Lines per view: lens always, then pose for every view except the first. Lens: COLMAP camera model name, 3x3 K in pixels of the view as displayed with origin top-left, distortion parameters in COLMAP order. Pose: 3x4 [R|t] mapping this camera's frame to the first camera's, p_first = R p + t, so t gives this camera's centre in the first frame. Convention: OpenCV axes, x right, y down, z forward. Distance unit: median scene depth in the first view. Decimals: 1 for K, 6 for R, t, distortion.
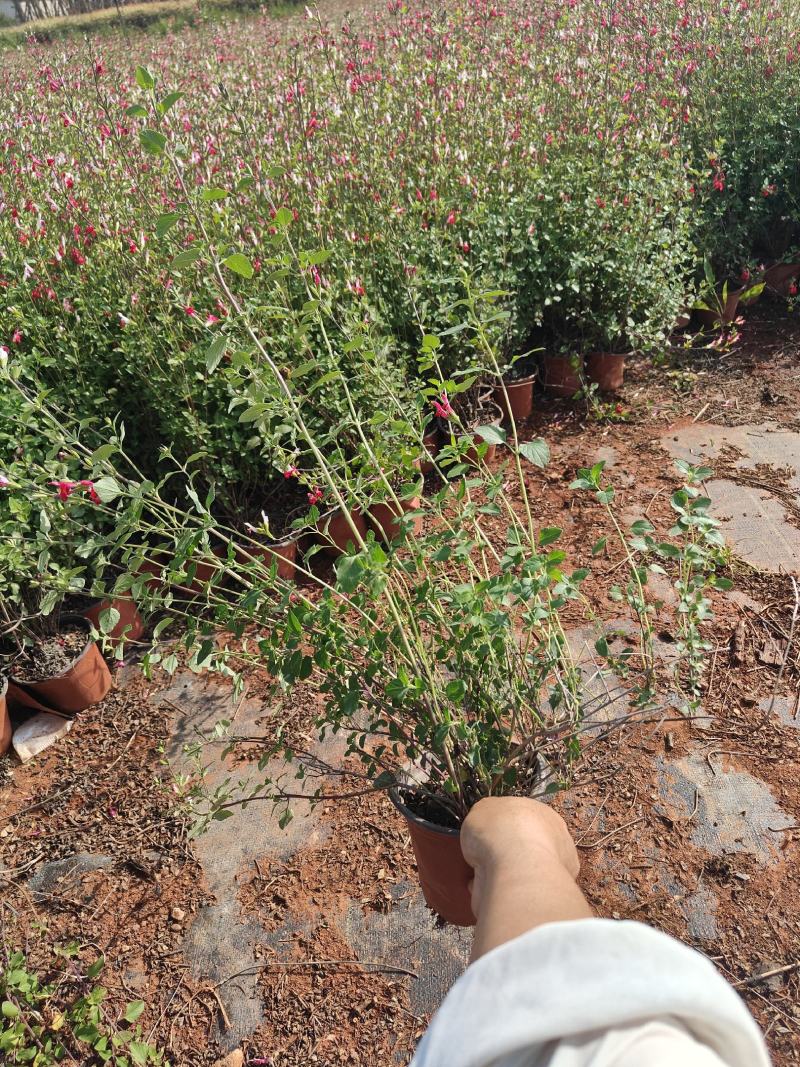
lens RADIAL K [[756.4, 0, 391.8], [0, 756.4, 524.1], [0, 0, 1]] dist [-0.005635, 0.002047]
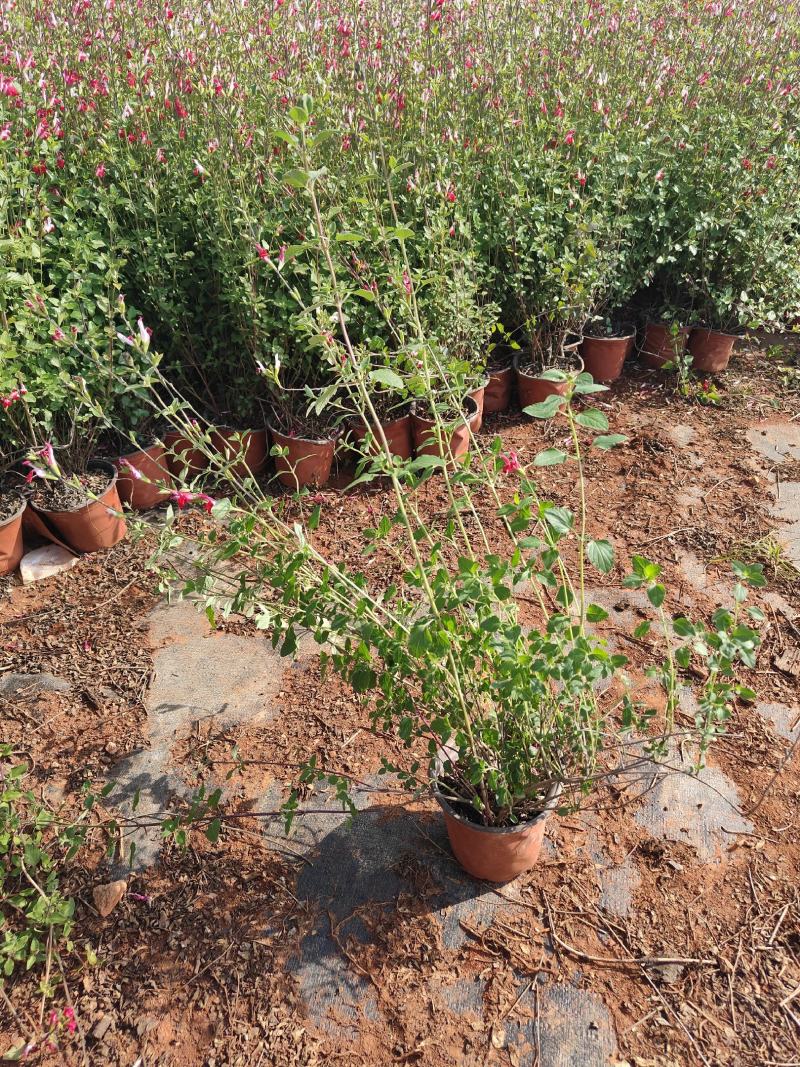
lens RADIAL K [[756.4, 0, 408.7], [0, 756.4, 533.3], [0, 0, 1]] dist [-0.005635, 0.002047]
pose [[0.966167, 0.230042, -0.116630, 0.126476], [-0.225091, 0.972831, 0.054162, 0.073192], [0.125921, -0.026077, 0.991698, 0.040238]]
